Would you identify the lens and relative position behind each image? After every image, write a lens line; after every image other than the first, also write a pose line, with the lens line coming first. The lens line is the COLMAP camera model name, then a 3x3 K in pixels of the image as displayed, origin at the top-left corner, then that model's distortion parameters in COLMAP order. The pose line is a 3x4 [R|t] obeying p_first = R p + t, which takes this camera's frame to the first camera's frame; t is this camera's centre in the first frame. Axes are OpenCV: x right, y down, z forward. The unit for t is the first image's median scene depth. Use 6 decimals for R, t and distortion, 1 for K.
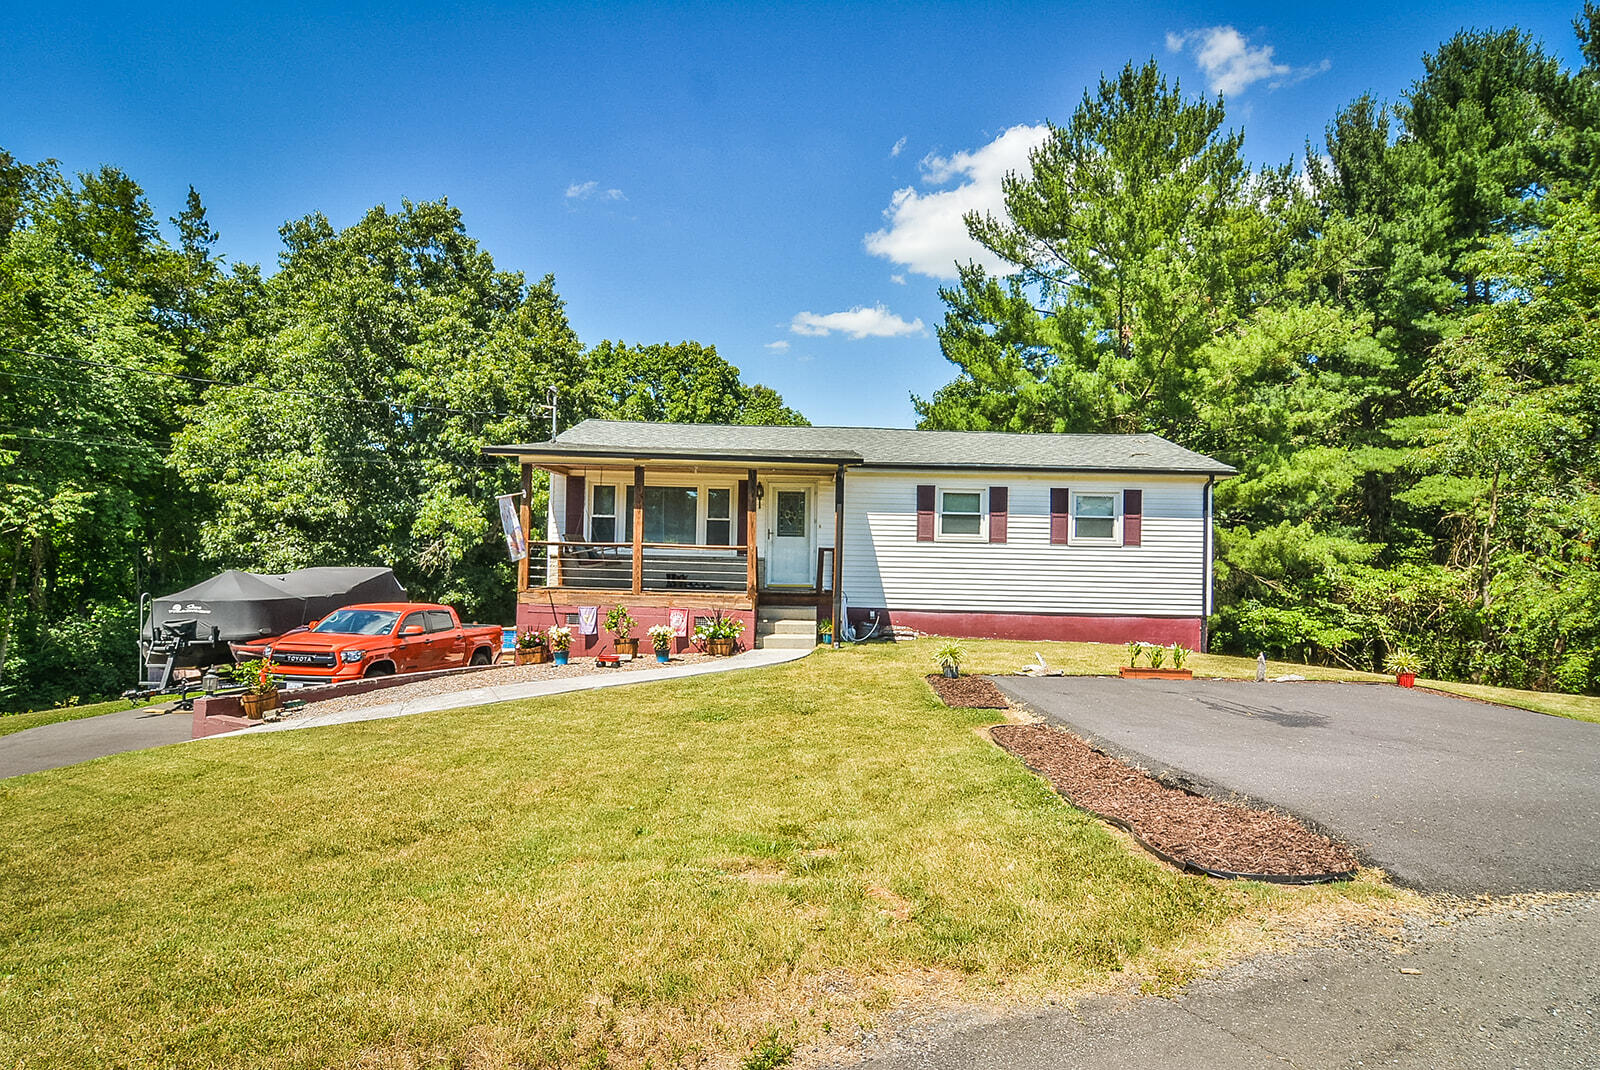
lens RADIAL K [[869.6, 0, 795.6], [0, 869.6, 530.3], [0, 0, 1]] dist [0.001271, -0.001843]
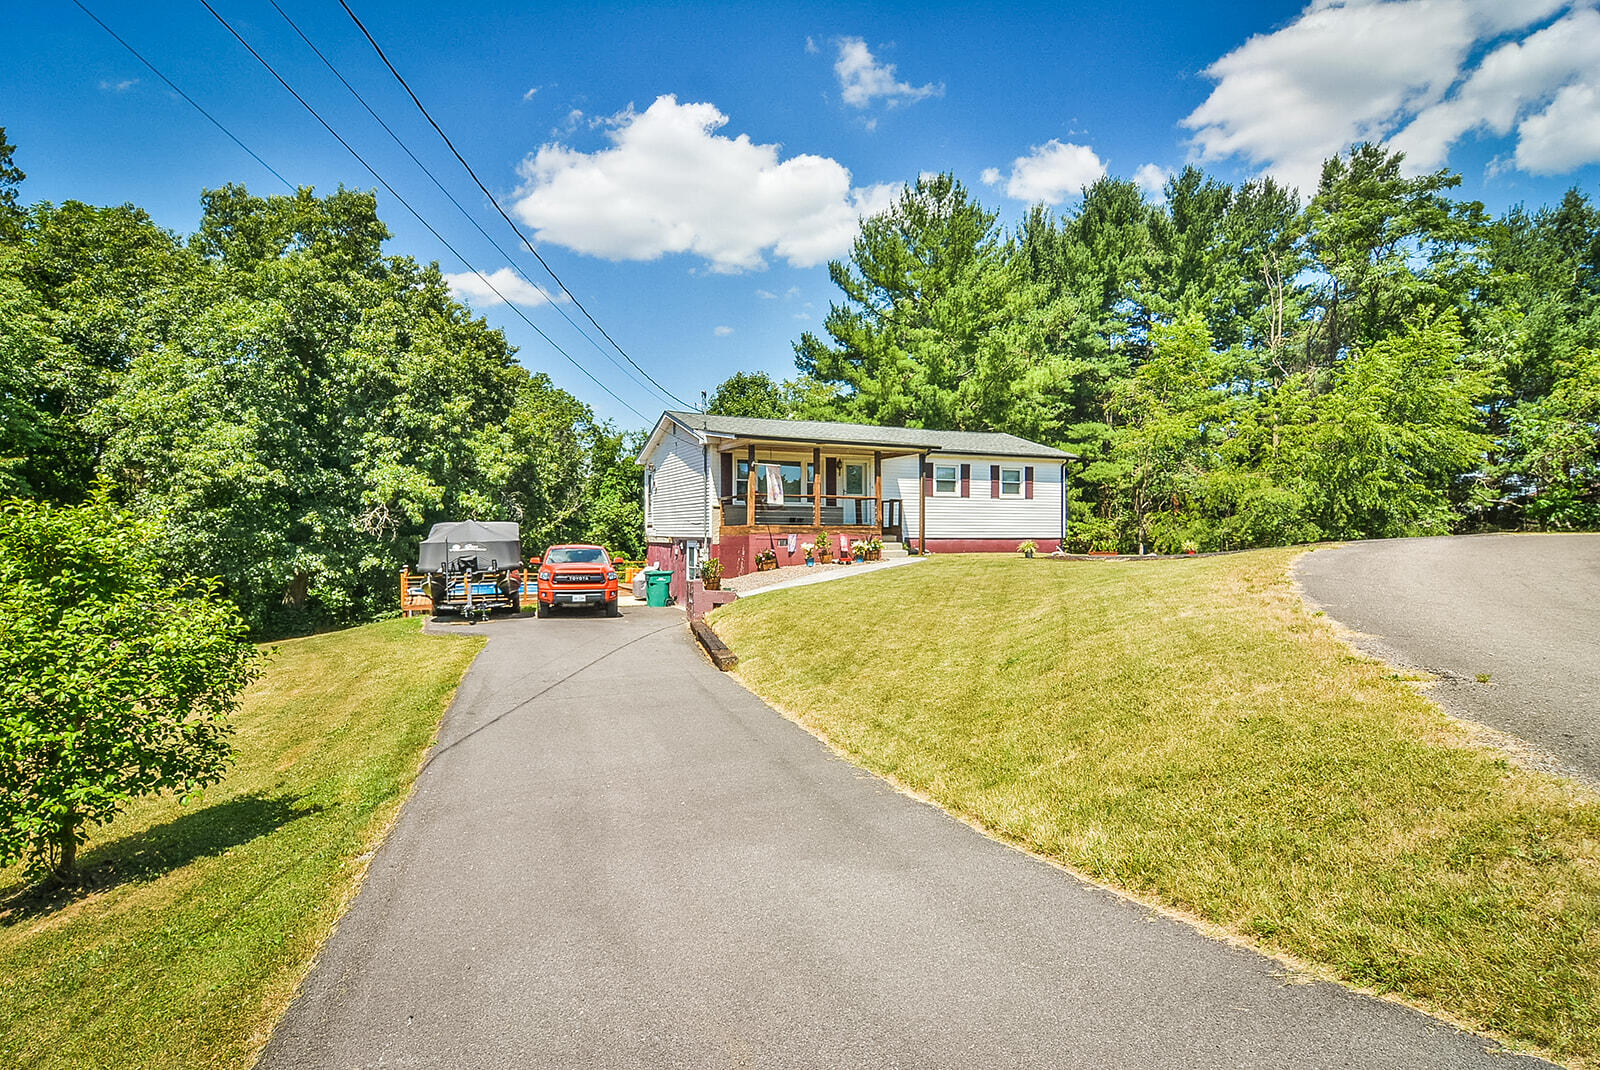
lens RADIAL K [[869.6, 0, 804.3], [0, 869.6, 536.1], [0, 0, 1]] dist [0.001271, -0.001843]
pose [[0.909150, -0.021376, 0.415919, -0.535135], [0.008154, 0.999404, 0.033539, 0.021454], [-0.416388, -0.027101, 0.908783, -0.293426]]
